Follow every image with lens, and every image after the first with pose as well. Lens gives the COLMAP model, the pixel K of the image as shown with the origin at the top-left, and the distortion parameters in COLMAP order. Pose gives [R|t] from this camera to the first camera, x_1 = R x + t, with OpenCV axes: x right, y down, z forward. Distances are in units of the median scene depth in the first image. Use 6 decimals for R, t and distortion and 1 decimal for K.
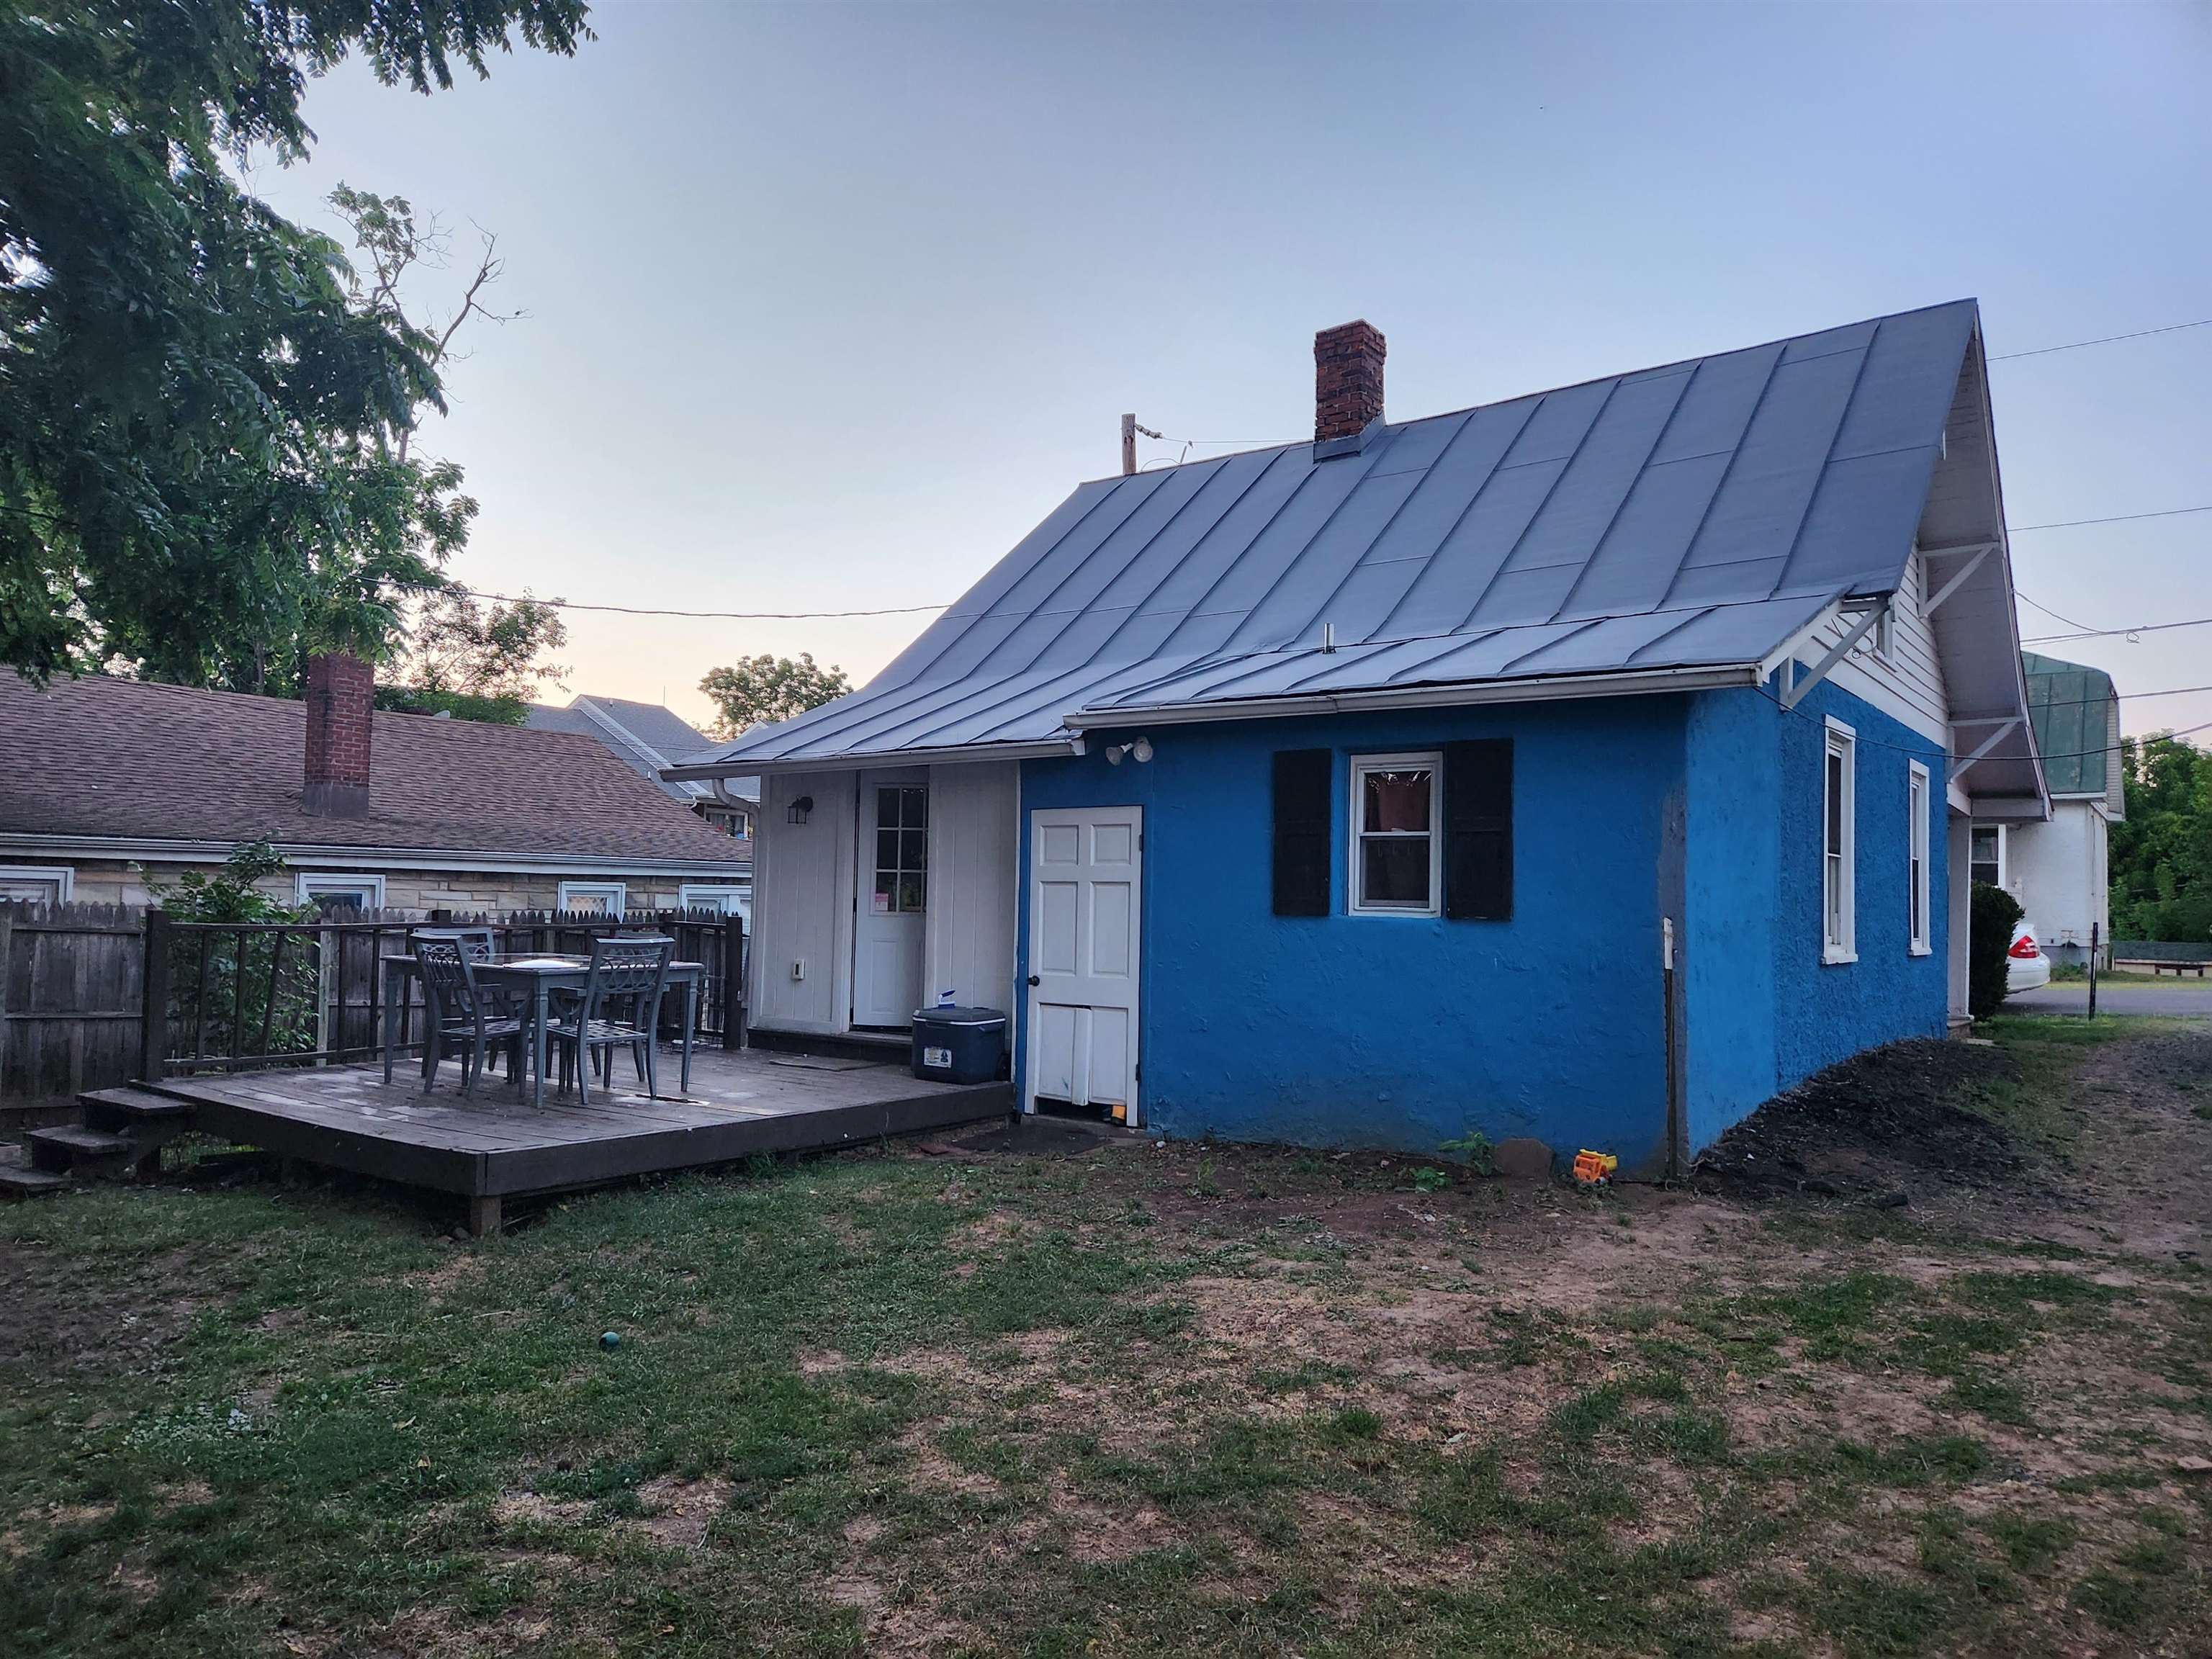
lens RADIAL K [[1492.6, 0, 1103.7], [0, 1492.6, 853.2], [0, 0, 1]] dist [0.098757, -0.079101]
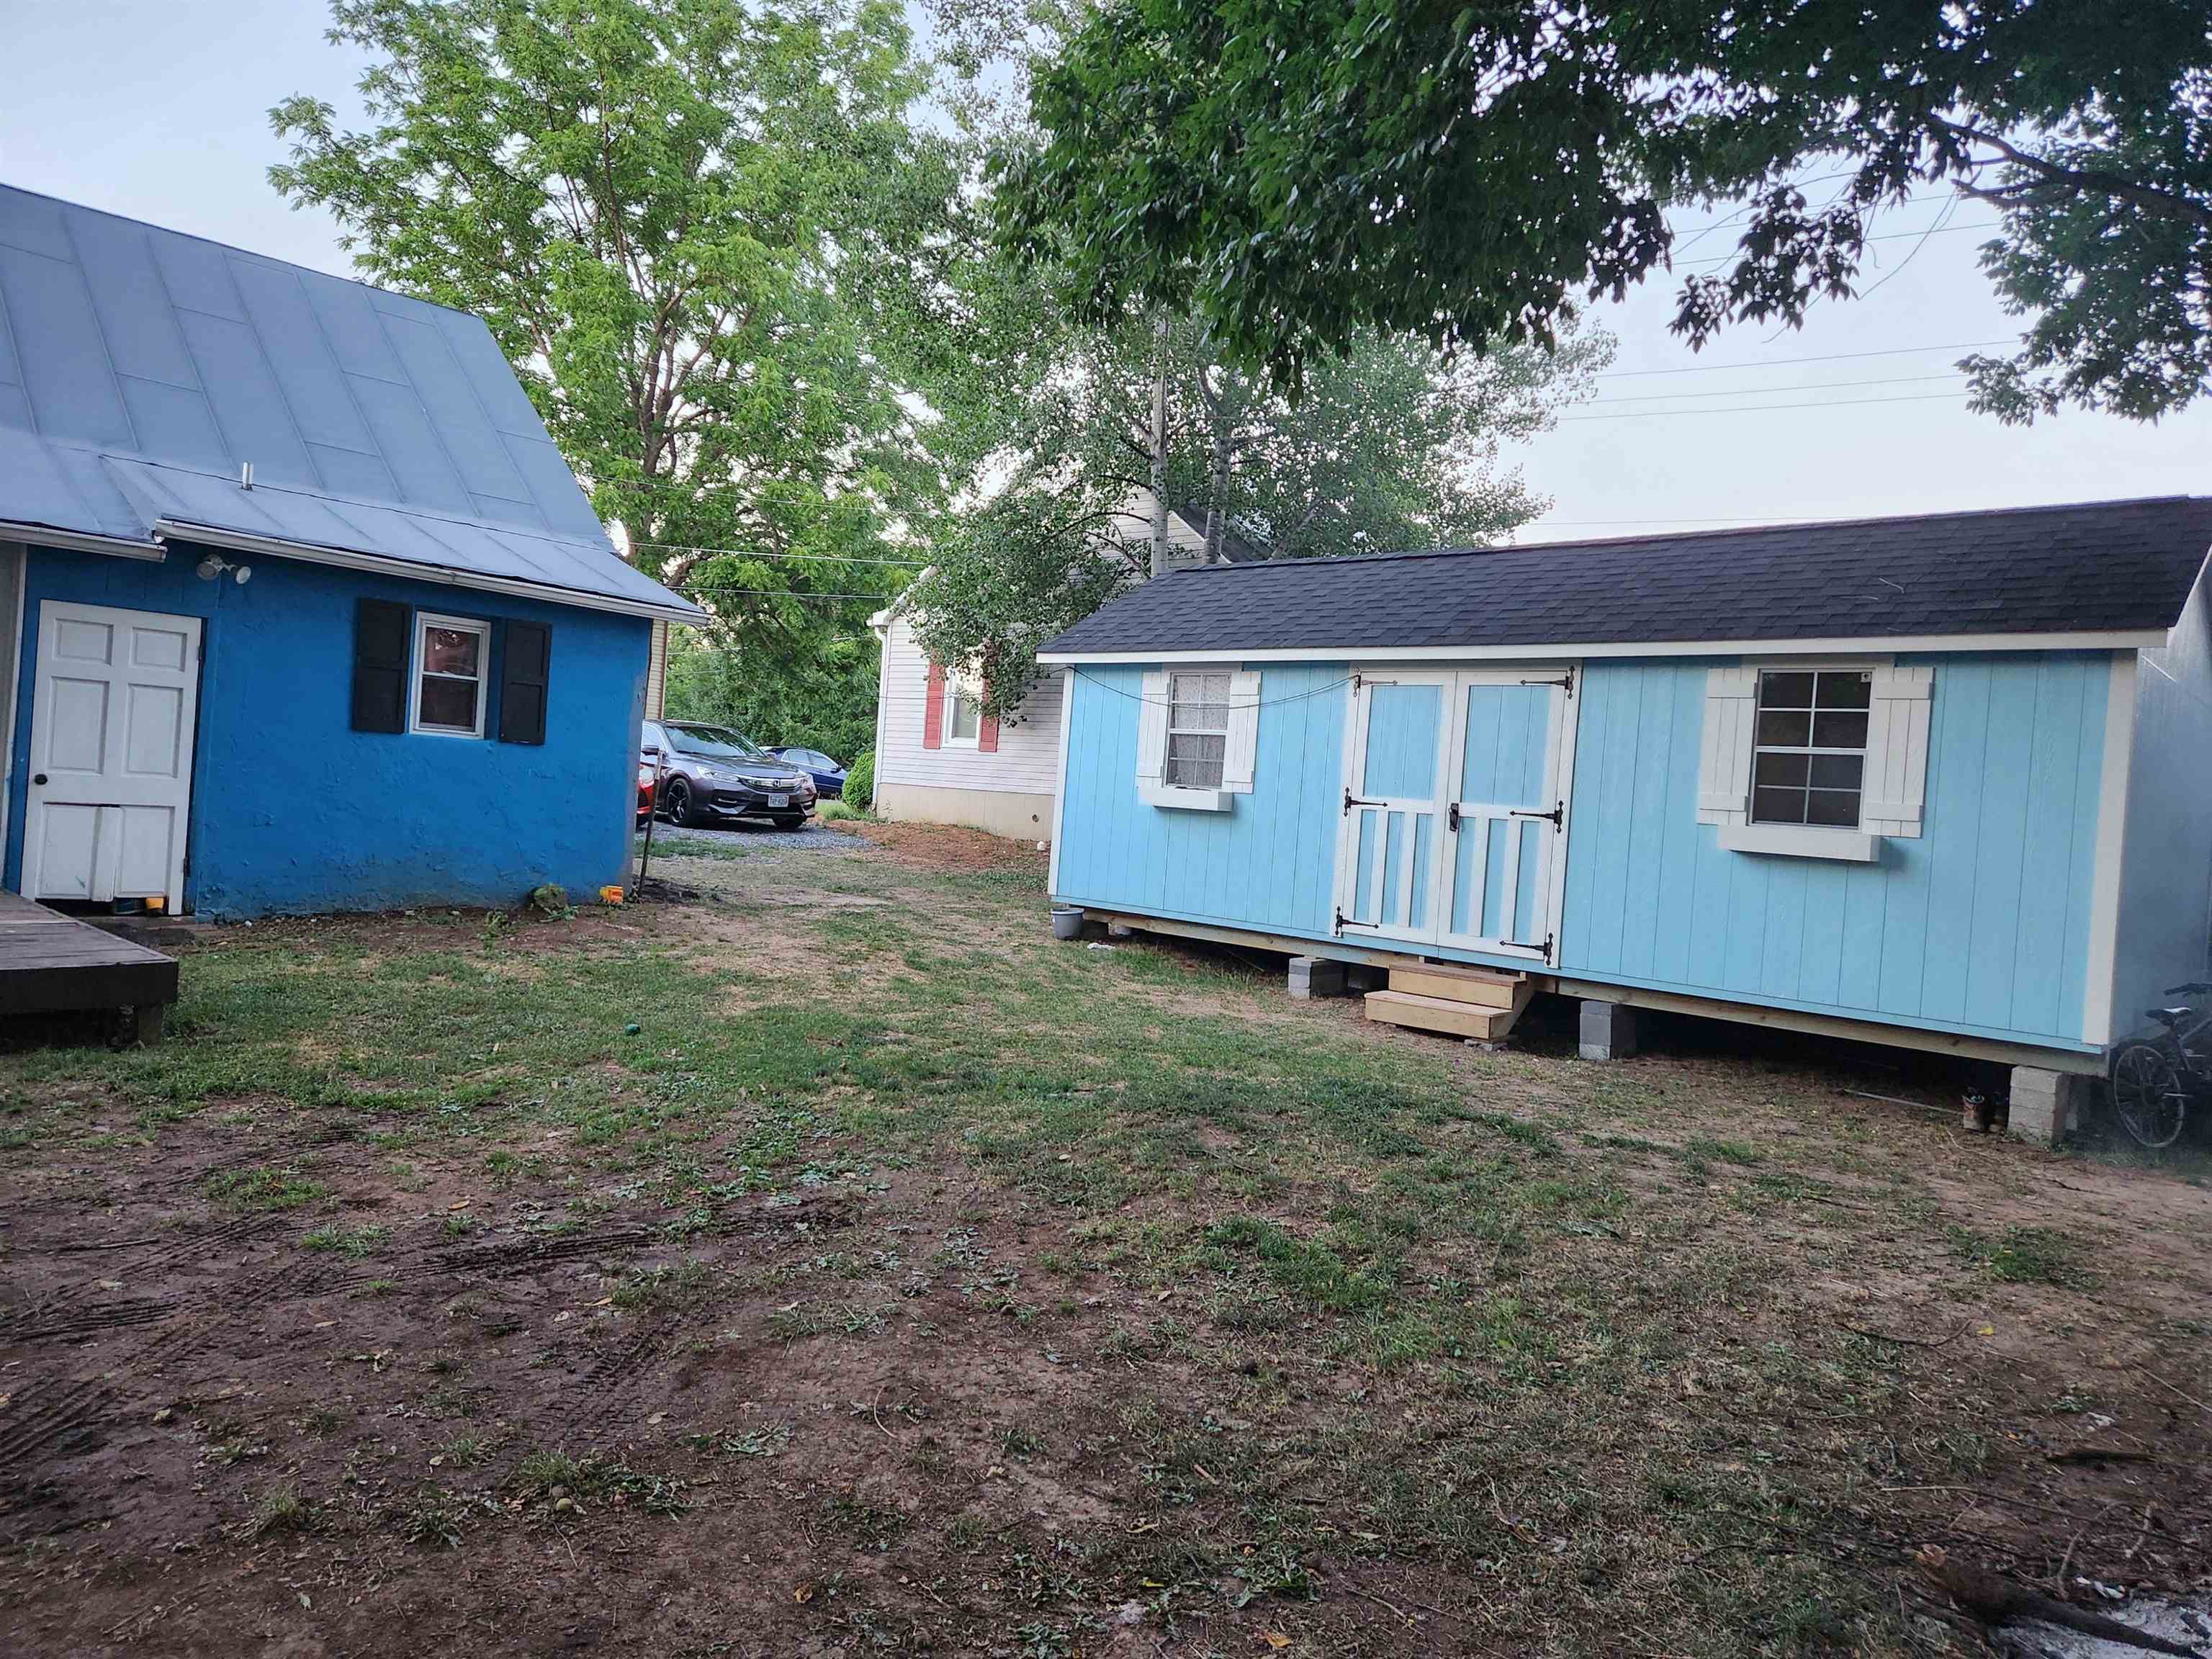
lens RADIAL K [[1469.5, 0, 1113.2], [0, 1469.5, 804.9], [0, 0, 1]] dist [0.089160, -0.073526]
pose [[0.113860, -0.013944, 0.993399, -0.977153], [-0.104913, 0.994142, 0.025979, 0.004636], [-0.987942, -0.107179, 0.111731, 0.217718]]
